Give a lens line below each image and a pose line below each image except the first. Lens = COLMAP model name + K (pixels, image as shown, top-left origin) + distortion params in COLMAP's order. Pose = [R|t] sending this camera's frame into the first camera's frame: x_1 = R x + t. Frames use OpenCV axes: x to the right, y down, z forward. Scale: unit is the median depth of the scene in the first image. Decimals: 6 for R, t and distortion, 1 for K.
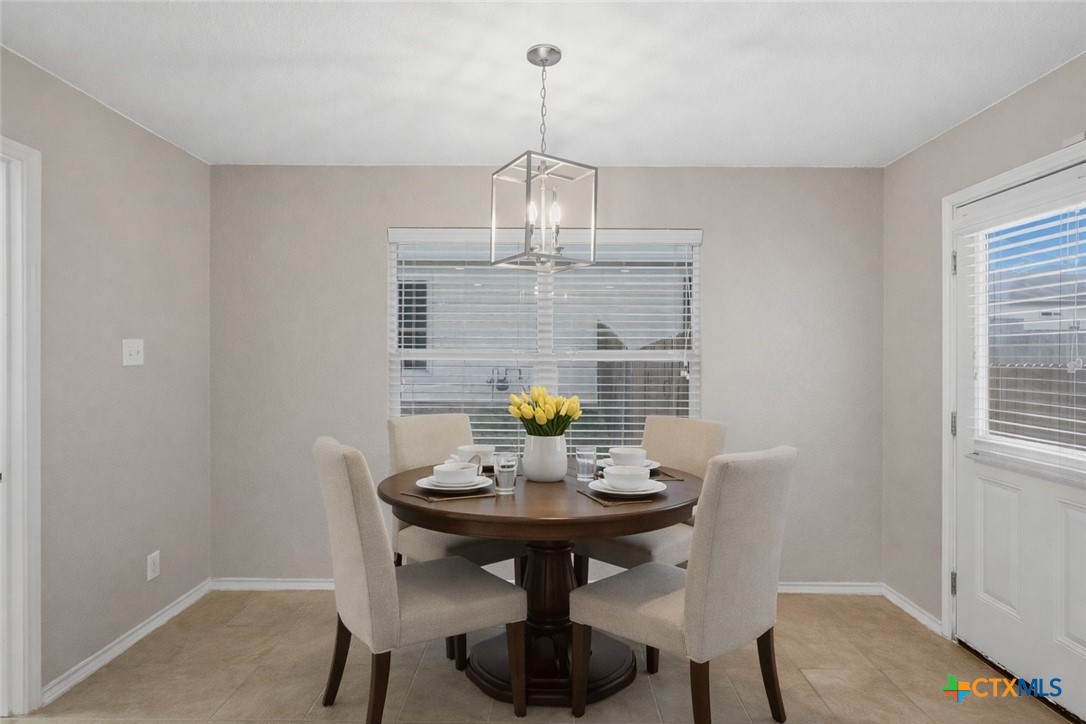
lens RADIAL K [[511.5, 0, 540.9], [0, 511.5, 355.2], [0, 0, 1]] dist [-0.024178, 0.000504]
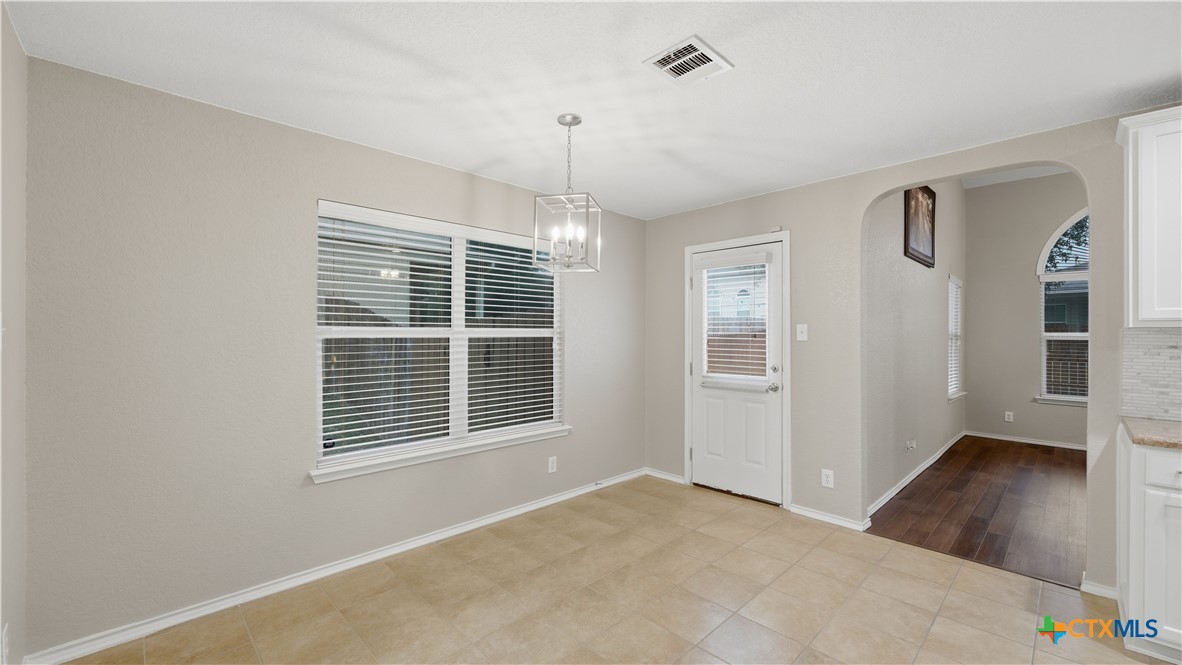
lens RADIAL K [[479.8, 0, 591.0], [0, 479.8, 332.5], [0, 0, 1]] dist [0.000240, 0.000108]
pose [[0.695243, -0.002170, 0.718771, -0.722226], [-0.000537, 0.999994, 0.003539, -0.005219], [-0.718775, -0.002847, 0.695237, 0.020875]]
